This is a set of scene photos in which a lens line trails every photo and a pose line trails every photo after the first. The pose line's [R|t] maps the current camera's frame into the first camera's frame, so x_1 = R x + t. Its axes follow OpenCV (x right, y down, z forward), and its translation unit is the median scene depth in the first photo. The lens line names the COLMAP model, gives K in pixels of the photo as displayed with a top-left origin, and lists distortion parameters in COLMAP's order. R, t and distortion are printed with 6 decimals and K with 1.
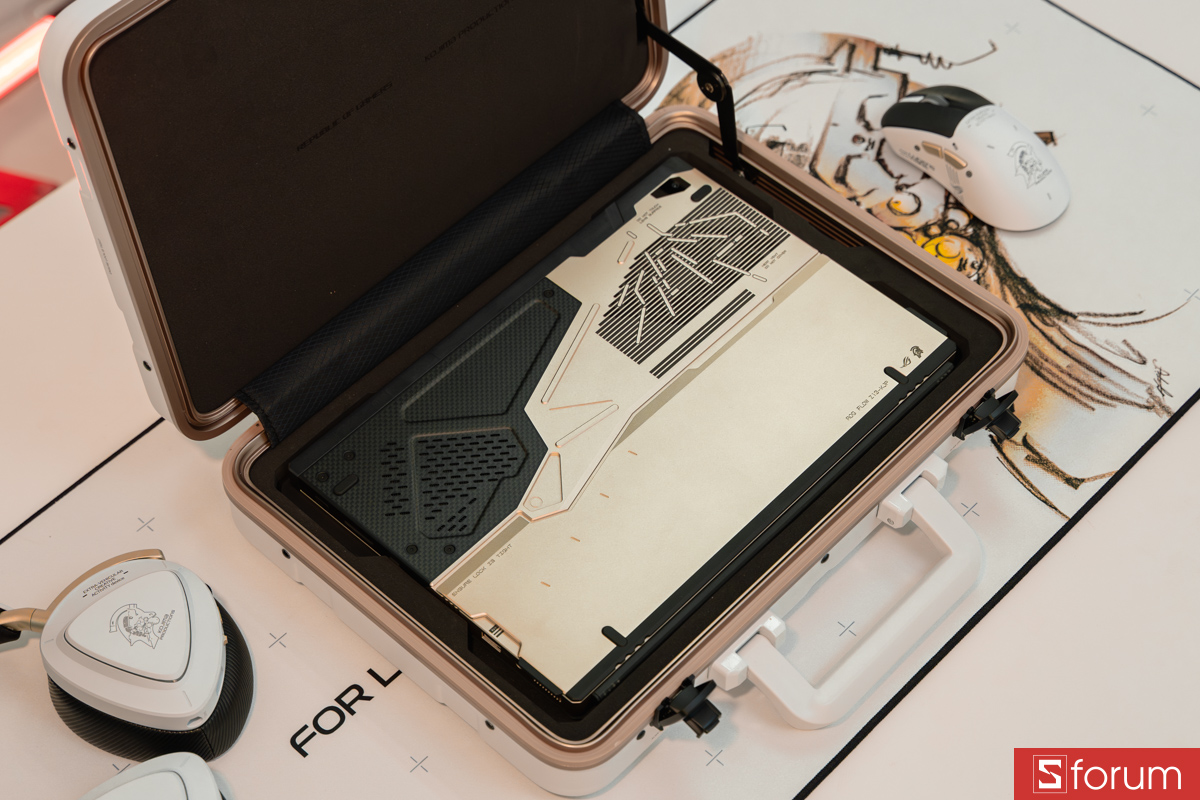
lens RADIAL K [[2370.6, 0, 600.0], [0, 2370.6, 400.0], [0, 0, 1]] dist [0.049463, 0.248051]
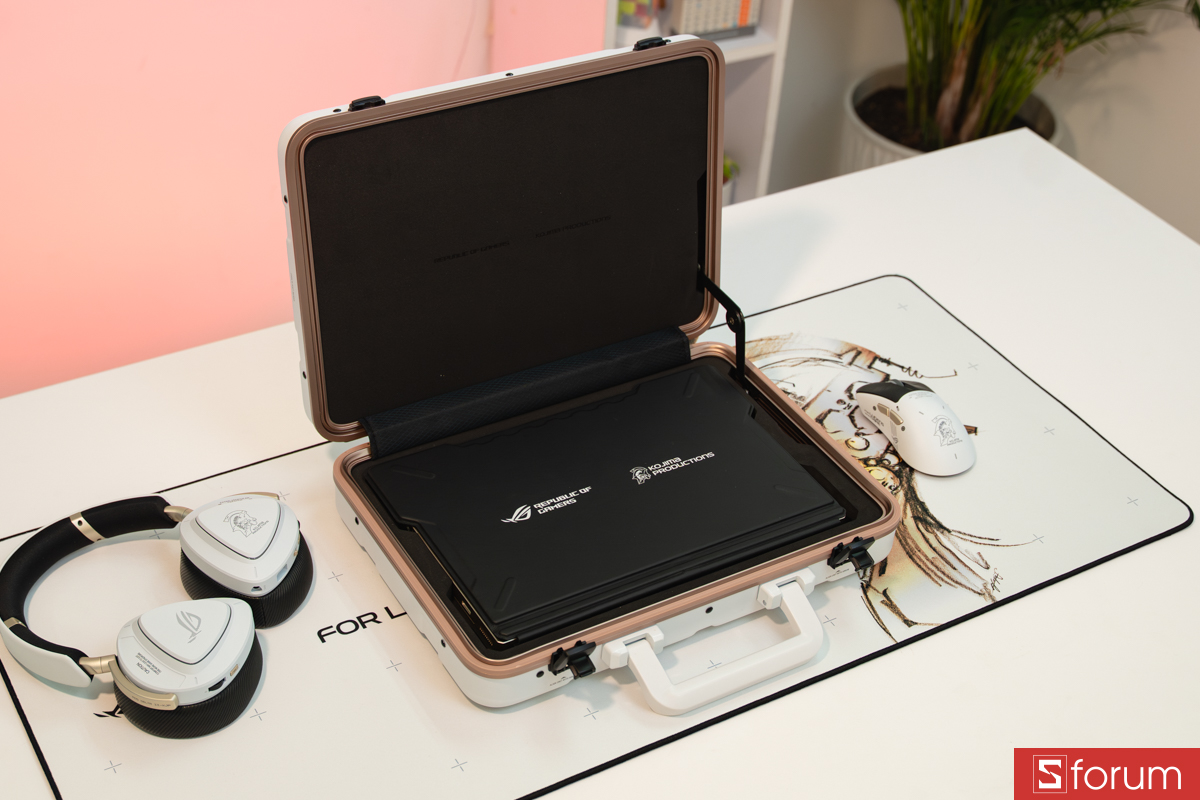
lens RADIAL K [[1822.2, 0, 600.0], [0, 1822.2, 400.0], [0, 0, 1]] dist [-0.037613, -0.030796]
pose [[0.956717, 0.210780, -0.200658, 0.200085], [-0.257724, 0.933905, -0.247790, 0.210703], [0.135166, 0.288779, 0.947806, -0.069749]]
